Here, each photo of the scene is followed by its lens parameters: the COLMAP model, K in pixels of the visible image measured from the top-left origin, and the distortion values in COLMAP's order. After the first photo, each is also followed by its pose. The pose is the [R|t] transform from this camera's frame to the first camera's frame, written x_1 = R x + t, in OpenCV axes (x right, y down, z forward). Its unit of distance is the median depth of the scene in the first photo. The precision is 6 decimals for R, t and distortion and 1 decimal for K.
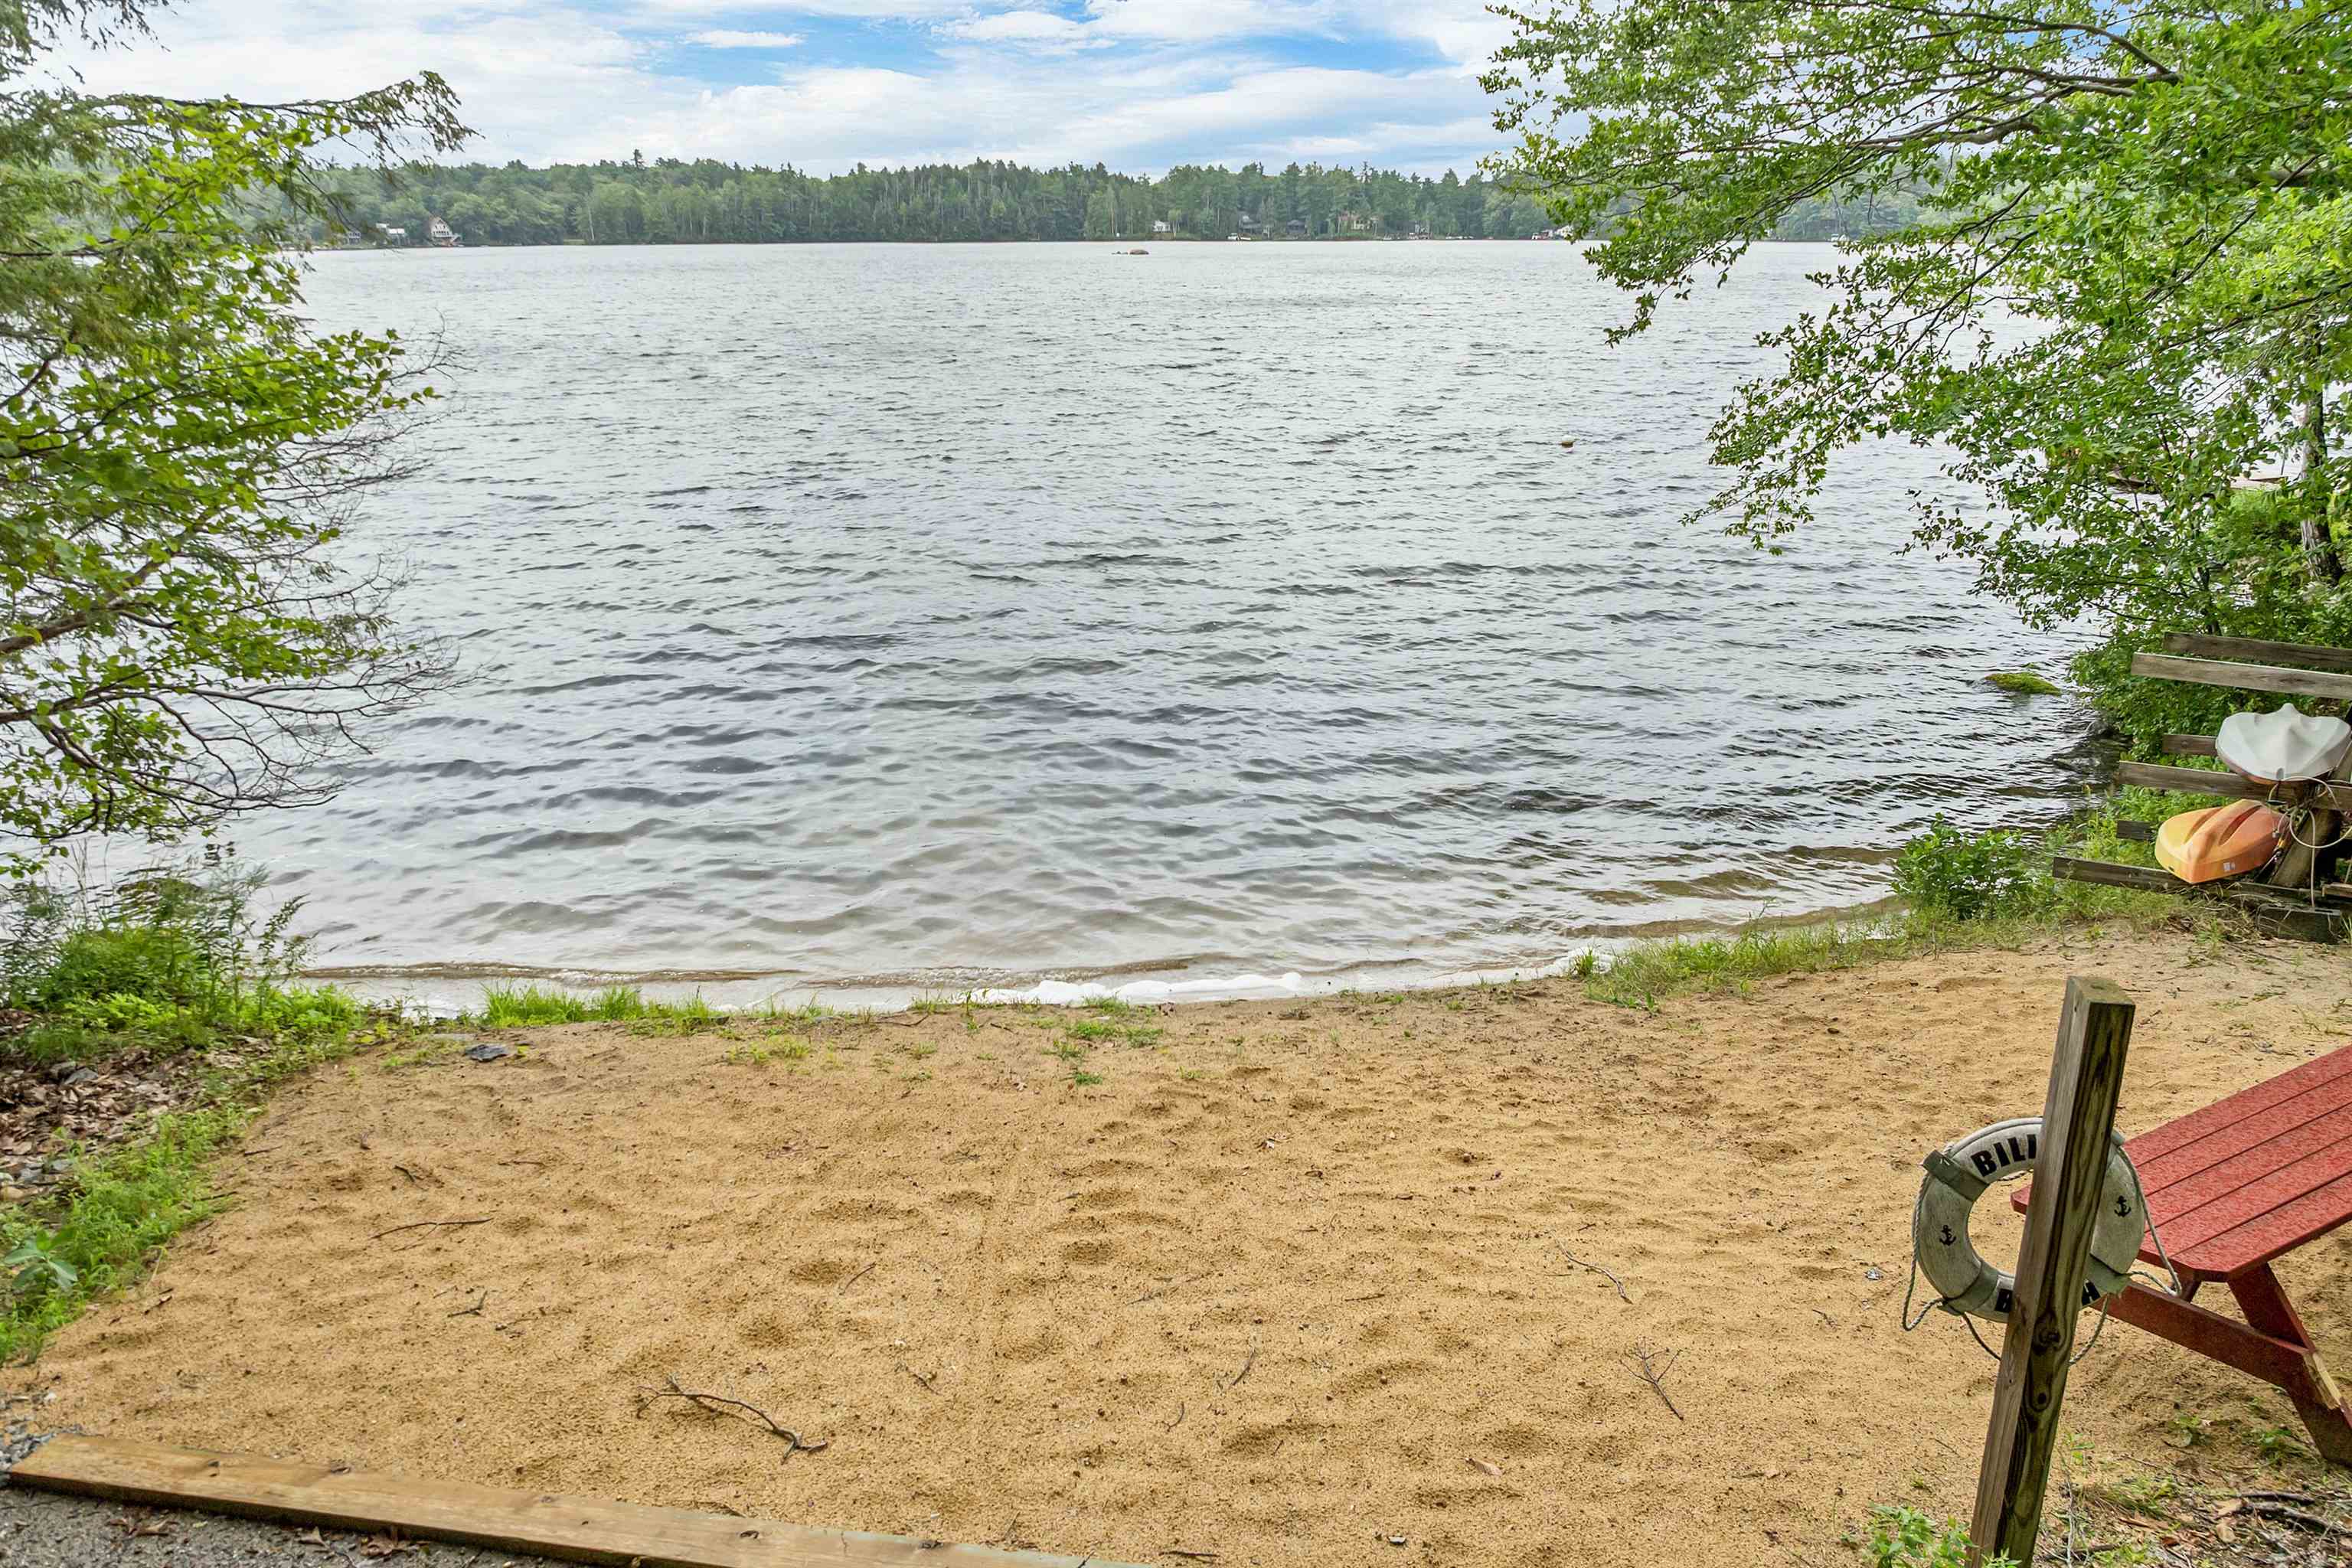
lens RADIAL K [[1792.4, 0, 1172.9], [0, 1792.4, 781.2], [0, 0, 1]] dist [-0.028663, -0.010406]
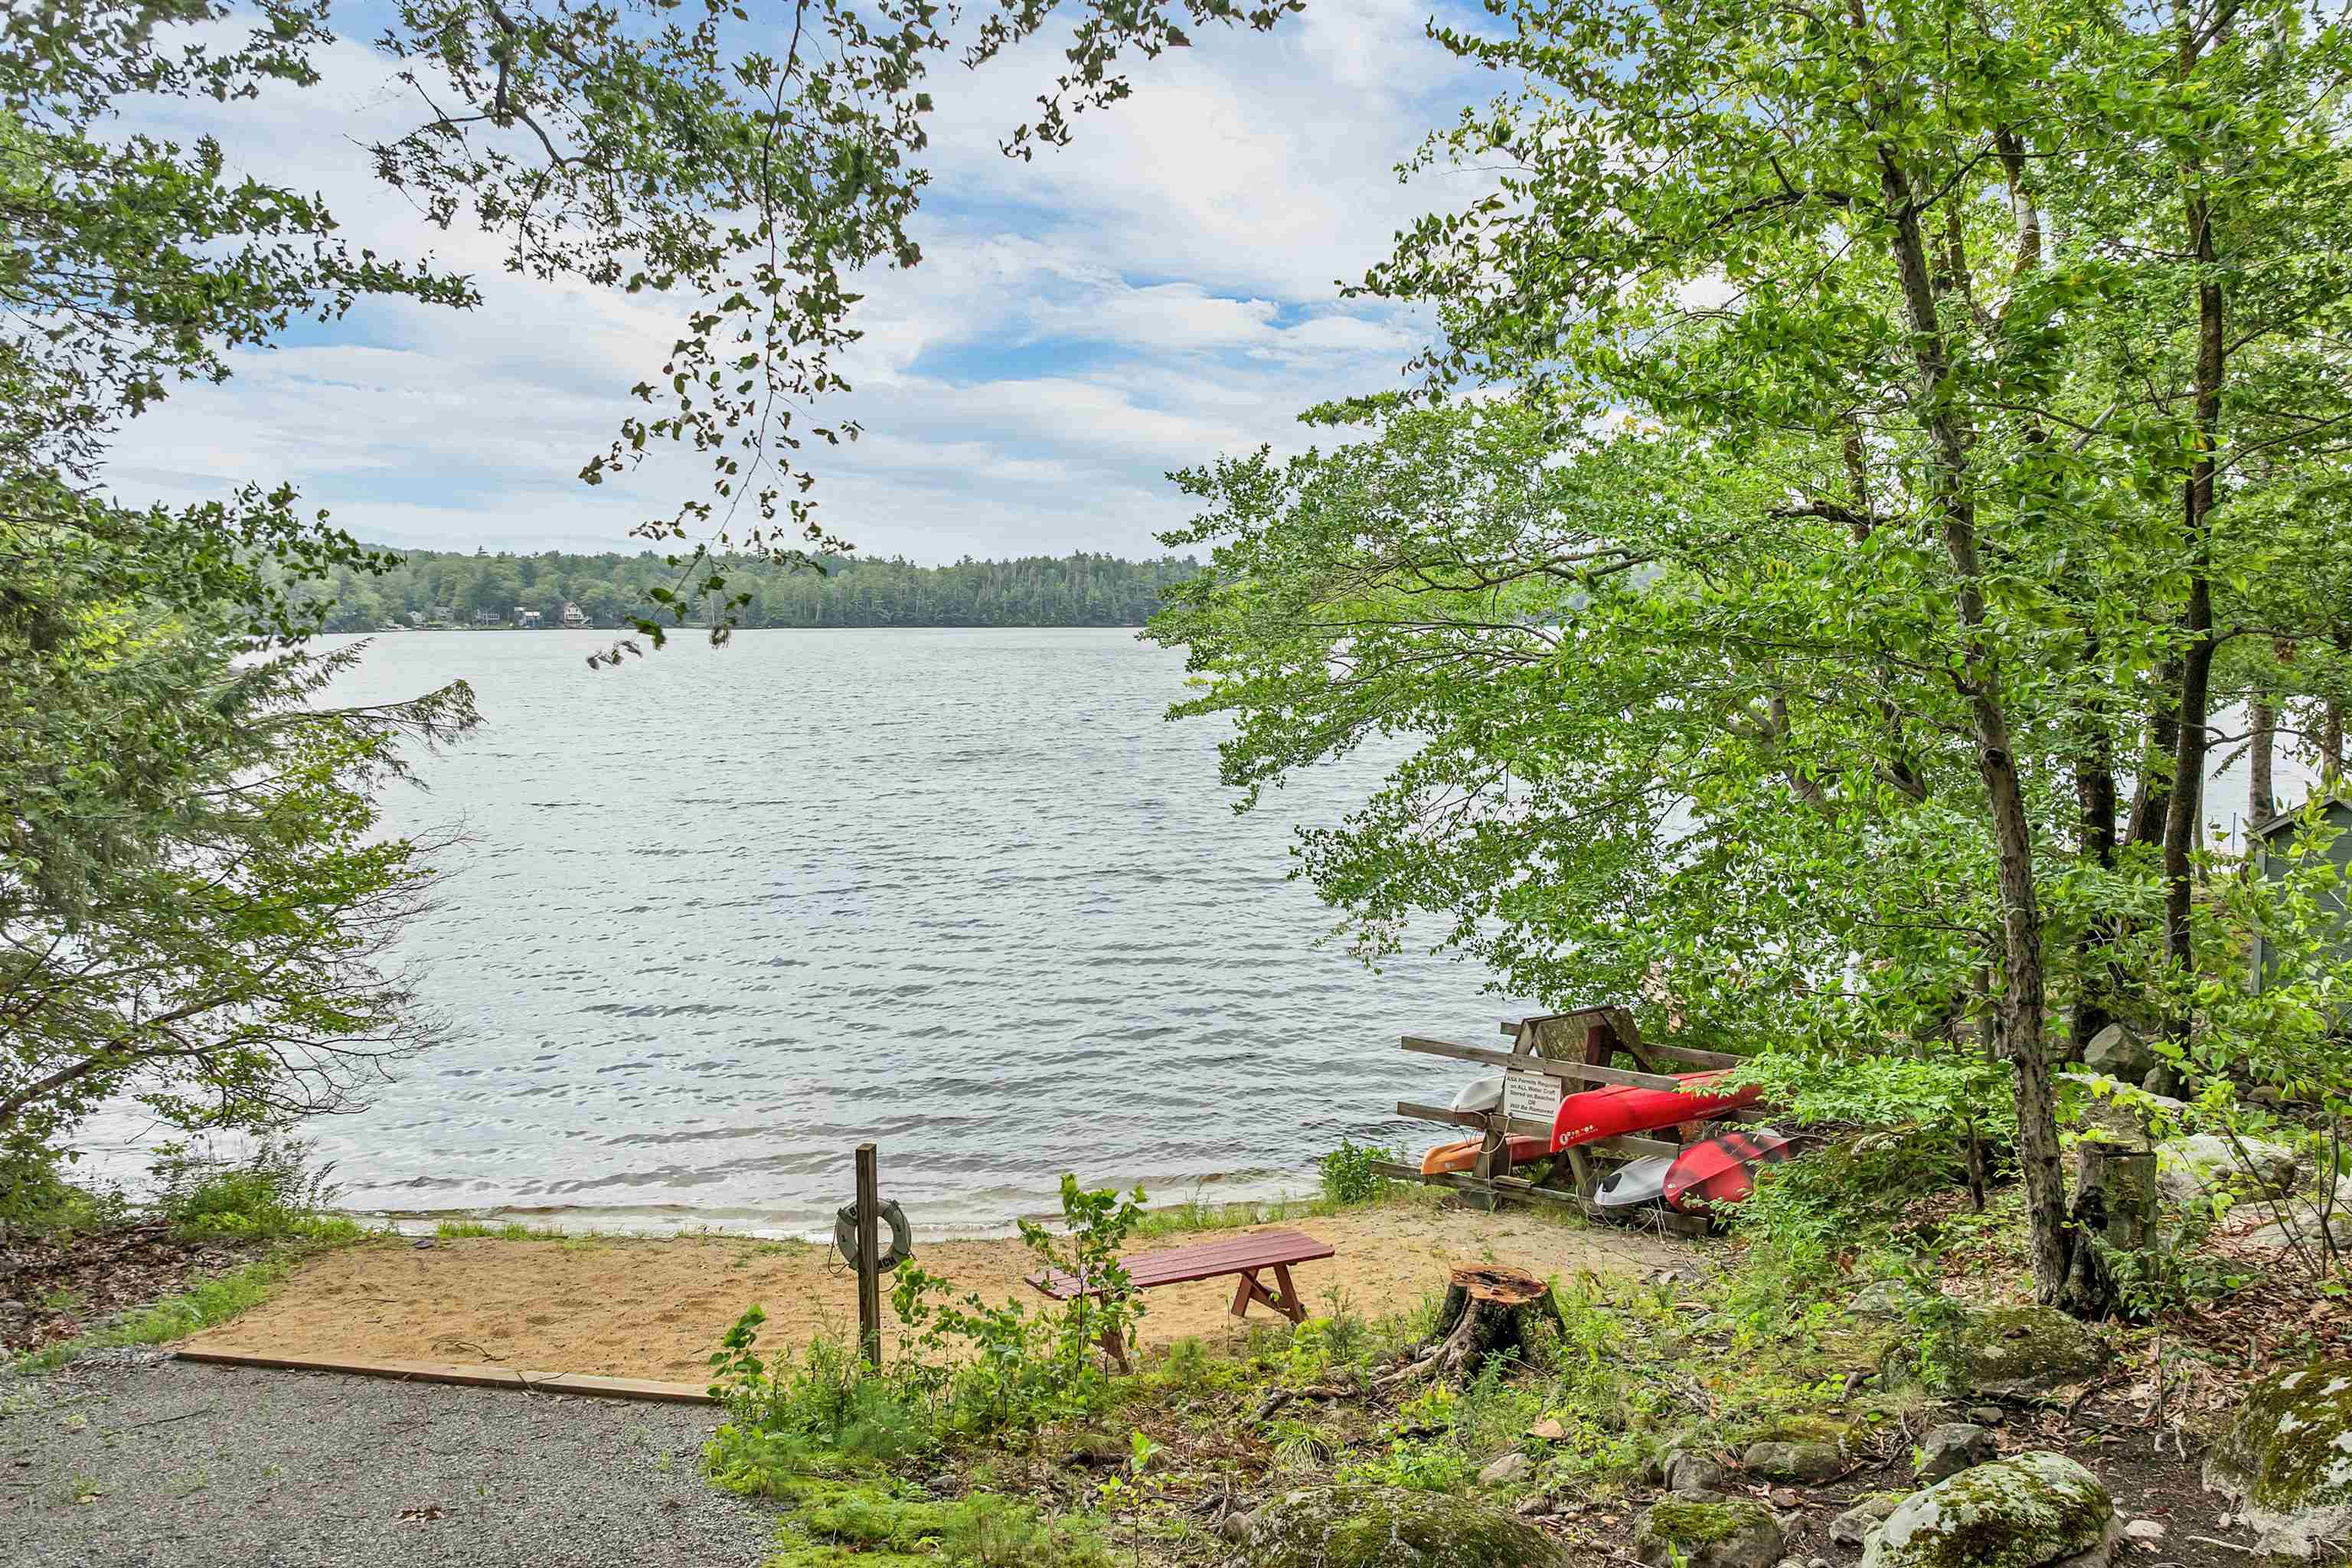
lens RADIAL K [[1792.4, 0, 1178.2], [0, 1792.4, 788.9], [0, 0, 1]] dist [-0.028663, -0.010406]
pose [[0.998676, 0.007019, -0.050965, 0.337355], [-0.017037, 0.979874, -0.198891, 0.033544], [0.048543, 0.199496, 0.978696, -0.591832]]
